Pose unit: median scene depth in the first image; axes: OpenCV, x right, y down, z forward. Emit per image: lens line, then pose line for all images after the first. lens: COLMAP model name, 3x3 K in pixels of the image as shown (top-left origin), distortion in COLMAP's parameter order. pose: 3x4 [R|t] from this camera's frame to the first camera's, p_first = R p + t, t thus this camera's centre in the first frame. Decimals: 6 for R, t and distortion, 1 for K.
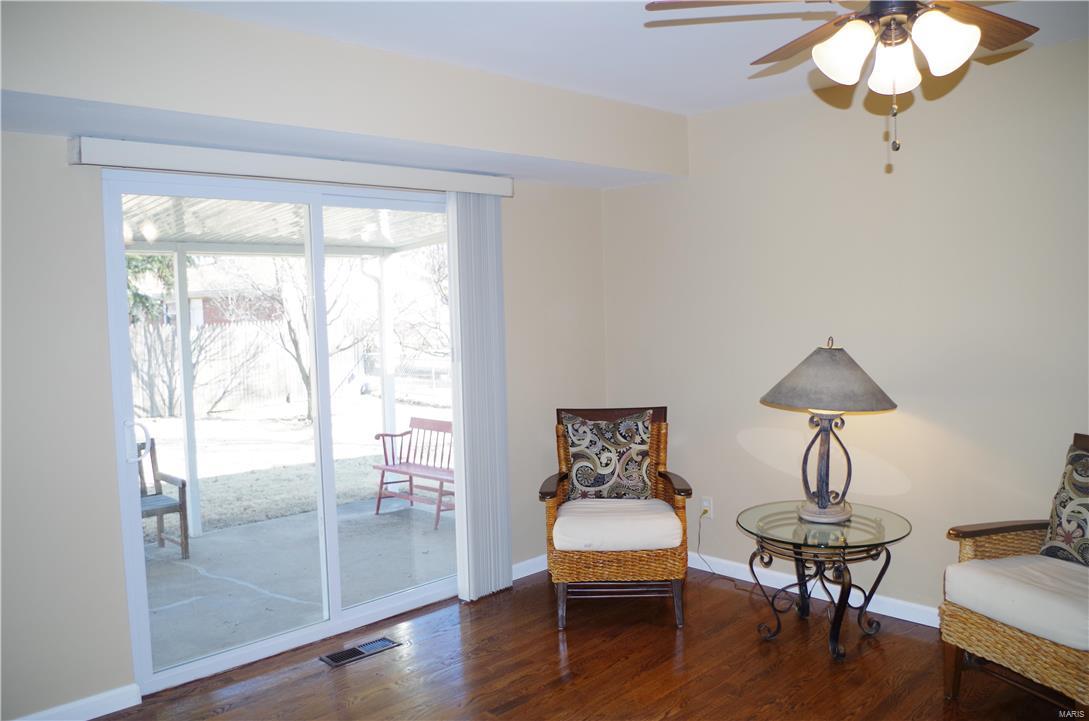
lens RADIAL K [[839.5, 0, 545.4], [0, 839.5, 352.0], [0, 0, 1]] dist [-0.091461, 0.045075]
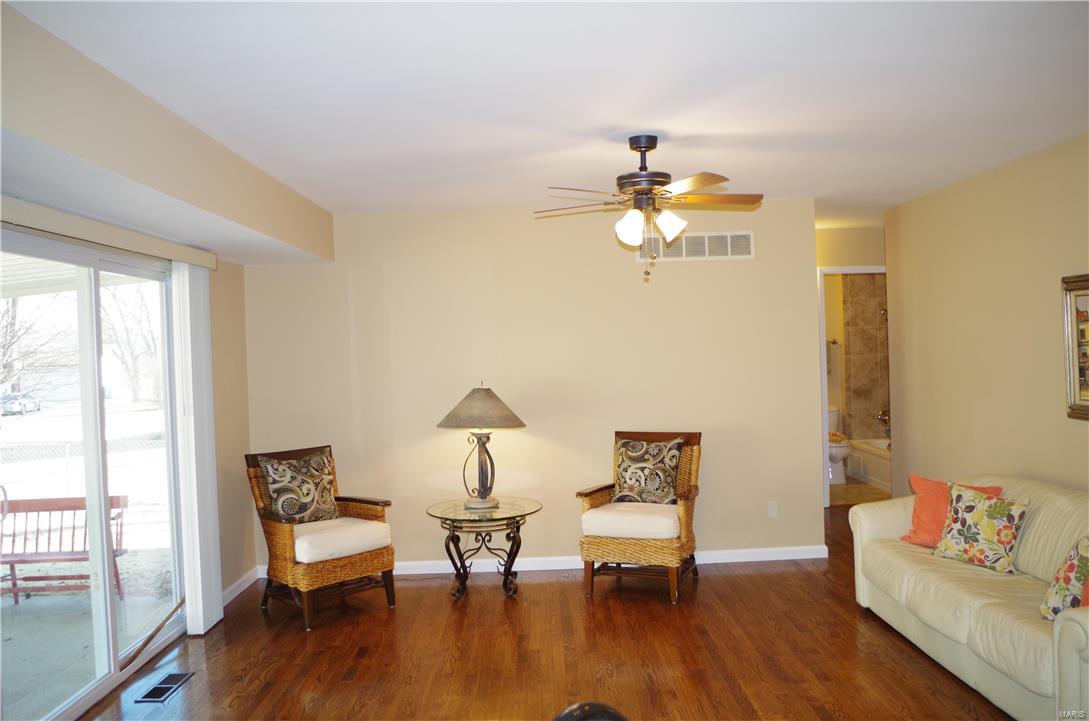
lens RADIAL K [[839.5, 0, 545.4], [0, 839.5, 352.0], [0, 0, 1]] dist [-0.091461, 0.045075]
pose [[0.698454, -0.002660, 0.715650, -0.548789], [0.063804, 0.996242, -0.058568, 0.021603], [-0.712806, 0.086569, 0.695999, -0.103357]]
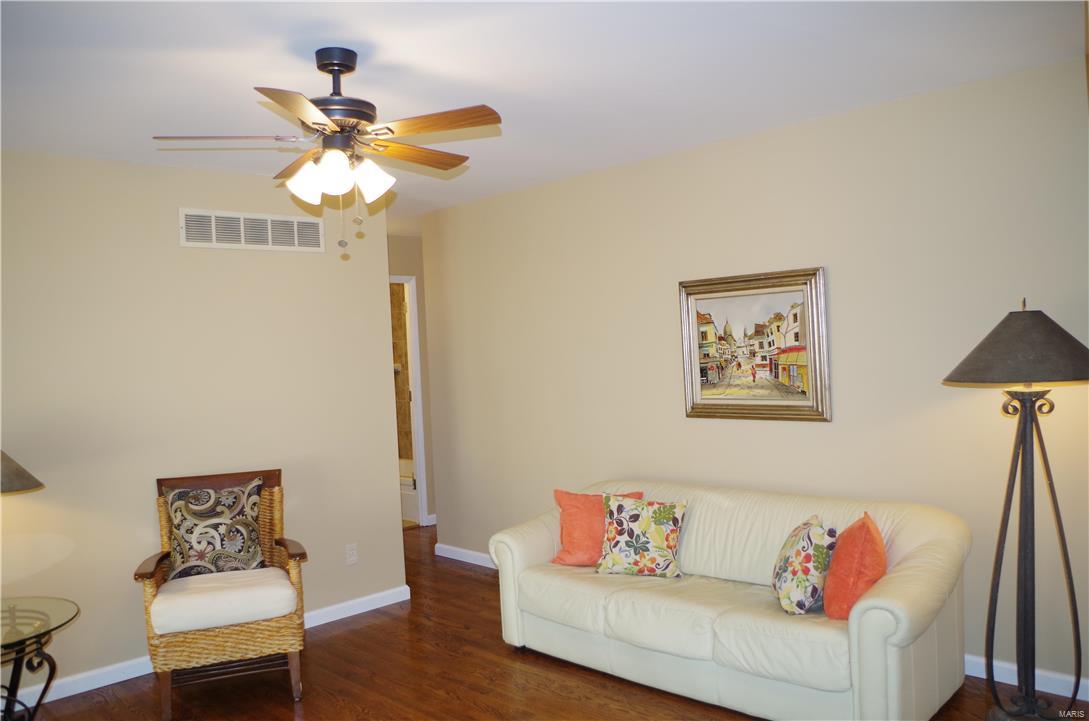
lens RADIAL K [[839.5, 0, 545.4], [0, 839.5, 352.0], [0, 0, 1]] dist [-0.091461, 0.045075]
pose [[0.003907, 0.020710, 0.999778, -0.453359], [0.116687, 0.992946, -0.021024, 0.003509], [-0.993161, 0.116743, 0.001463, 0.307152]]
